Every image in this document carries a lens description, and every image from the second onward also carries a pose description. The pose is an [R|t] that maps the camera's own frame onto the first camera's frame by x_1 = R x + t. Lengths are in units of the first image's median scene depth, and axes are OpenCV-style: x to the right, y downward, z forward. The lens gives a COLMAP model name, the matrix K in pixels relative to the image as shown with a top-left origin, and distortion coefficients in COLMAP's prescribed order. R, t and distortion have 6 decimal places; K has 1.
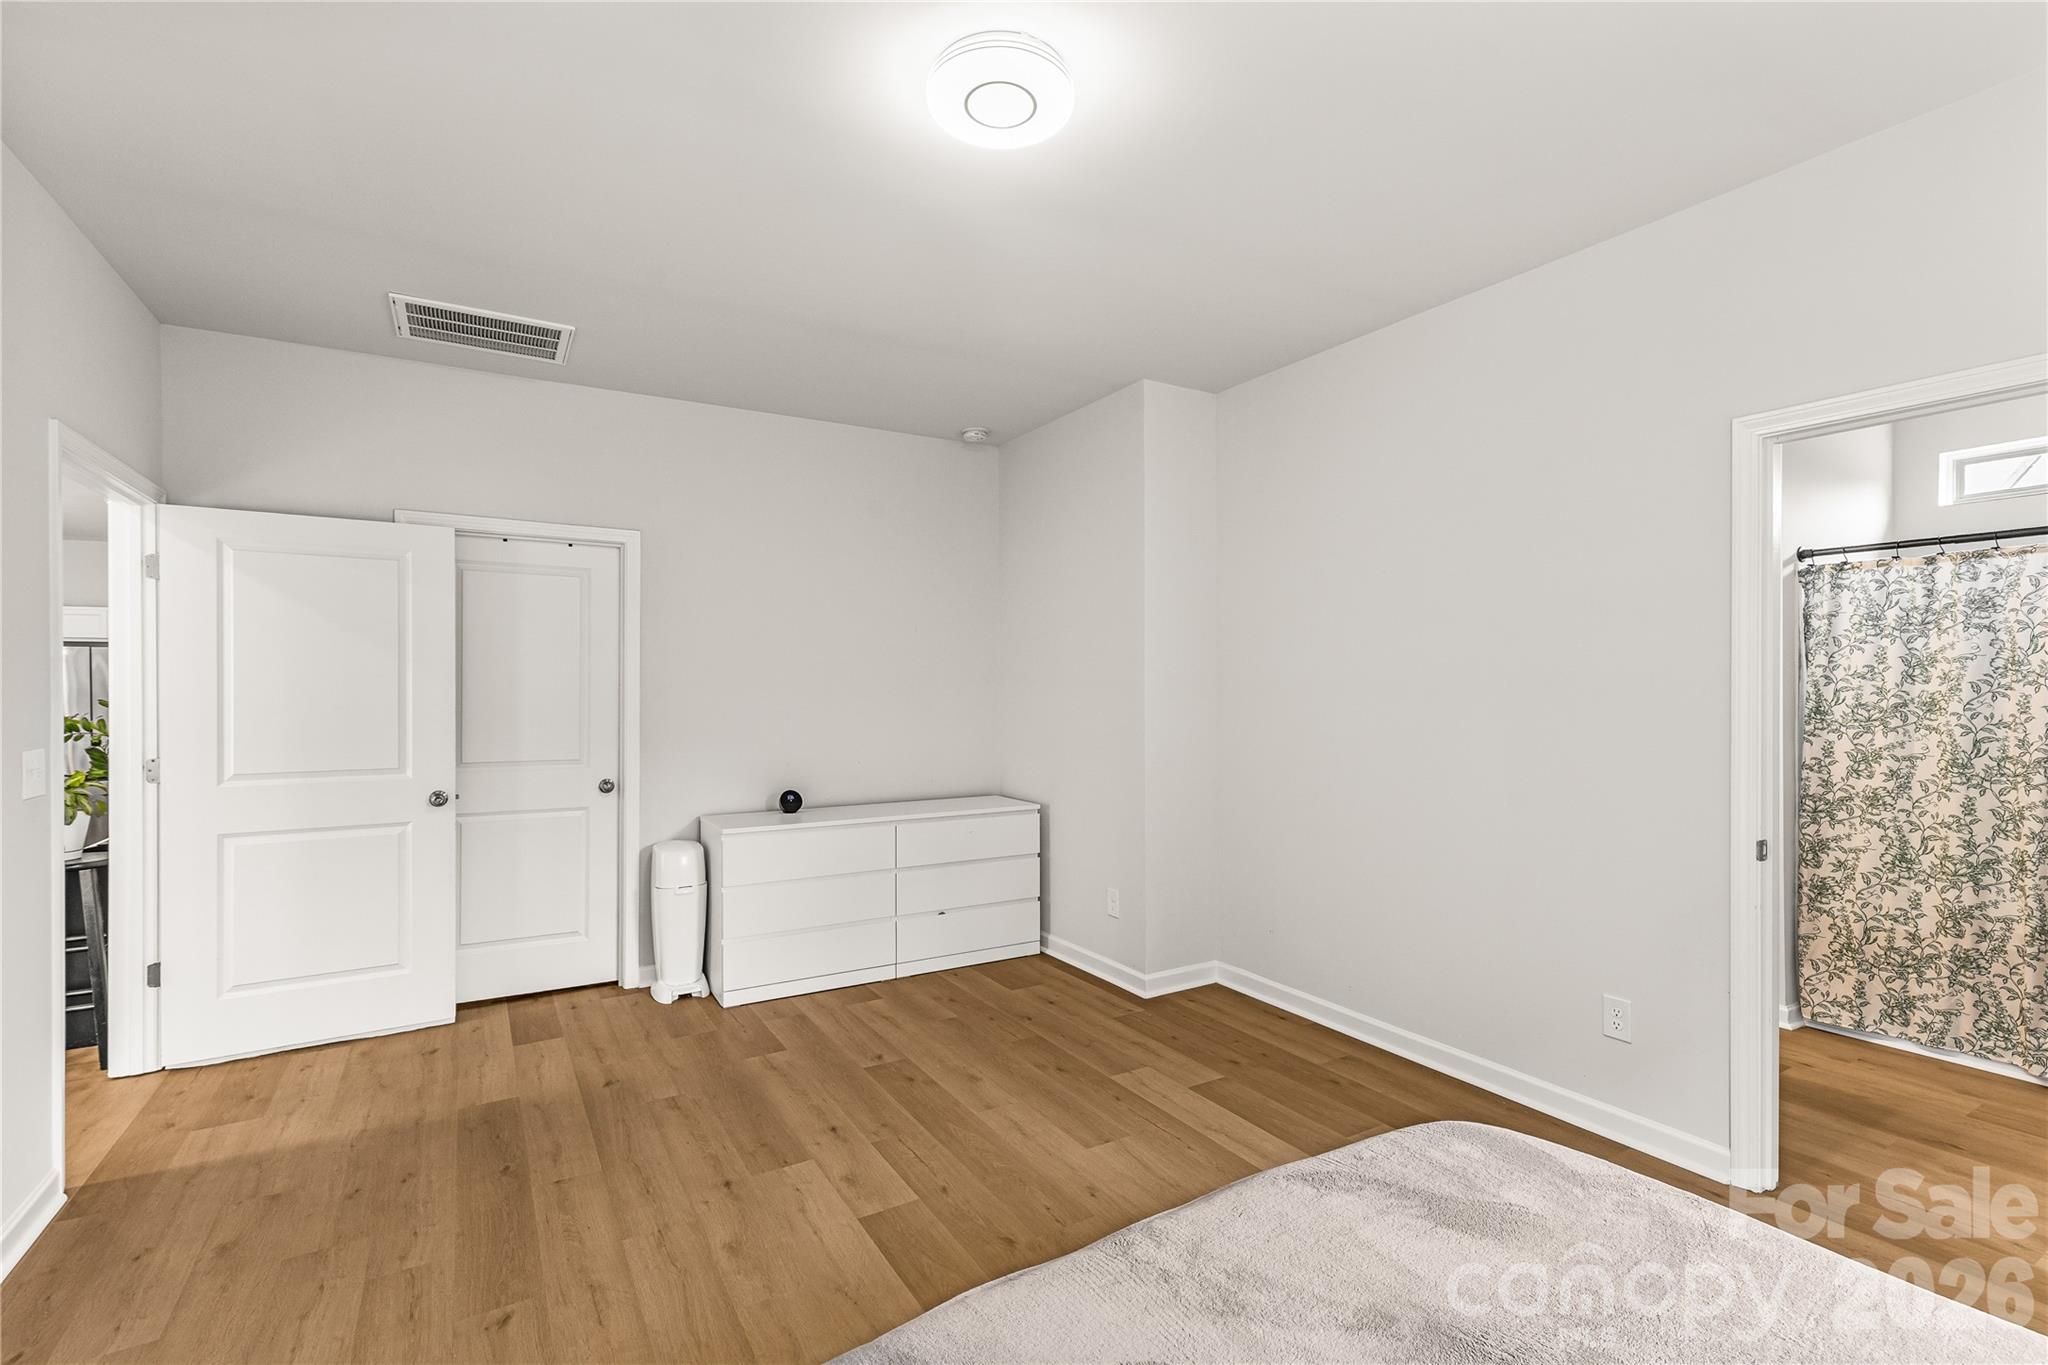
lens RADIAL K [[919.9, 0, 1019.8], [0, 919.9, 685.5], [0, 0, 1]] dist [0.006134, -0.001077]
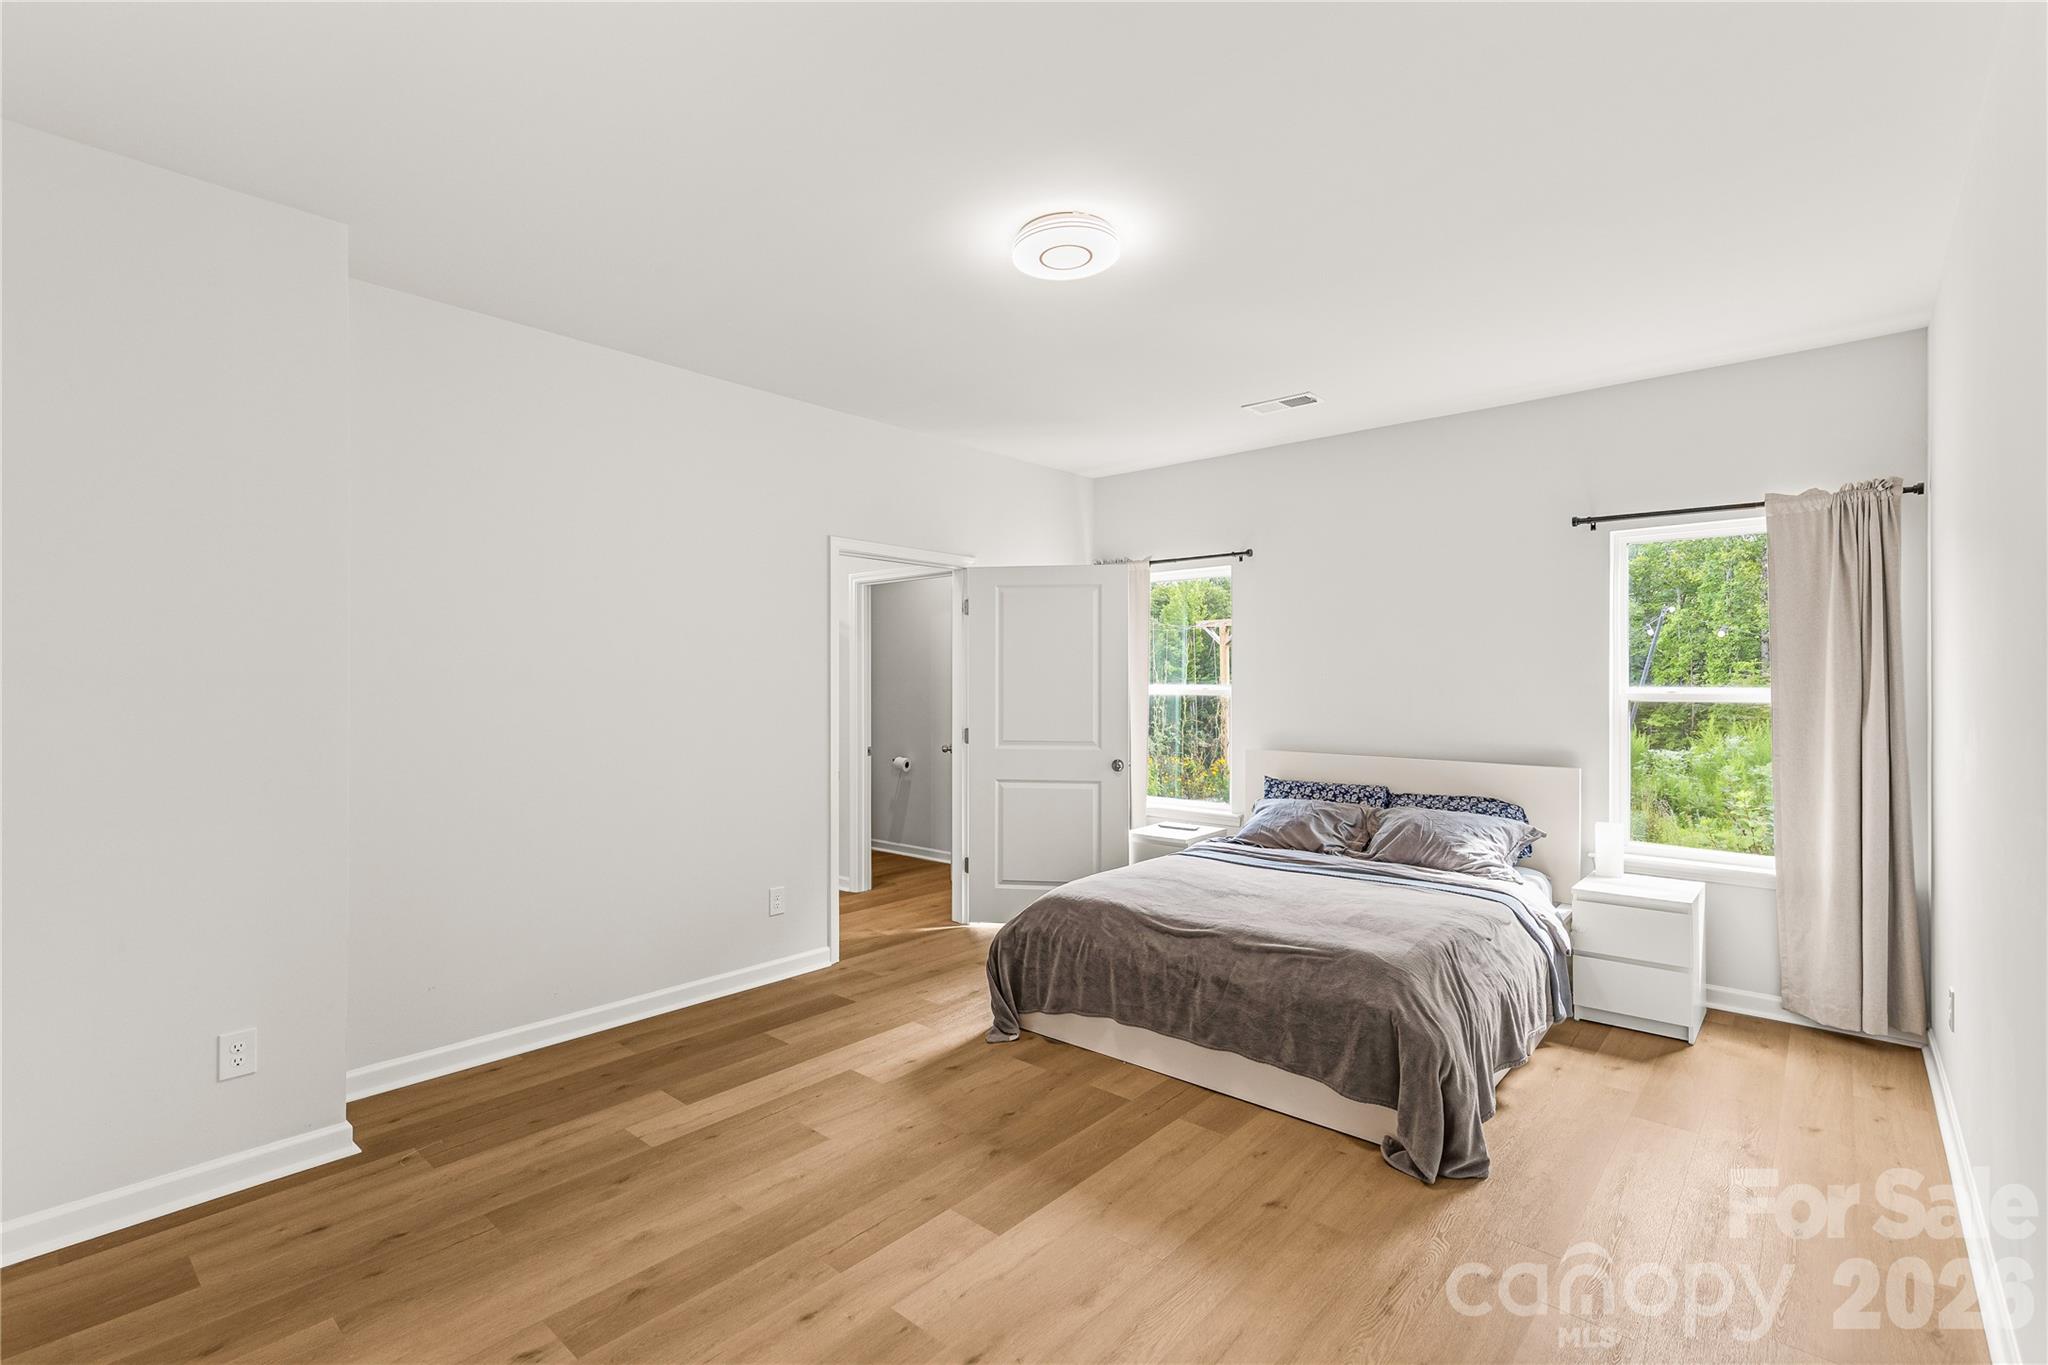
lens RADIAL K [[919.9, 0, 1019.8], [0, 919.9, 685.5], [0, 0, 1]] dist [0.006134, -0.001077]
pose [[-0.297079, 0.000817, 0.954852, -0.775506], [0.002643, 0.999997, -0.000034, 0.003365], [-0.954849, 0.002513, -0.297081, 0.889858]]
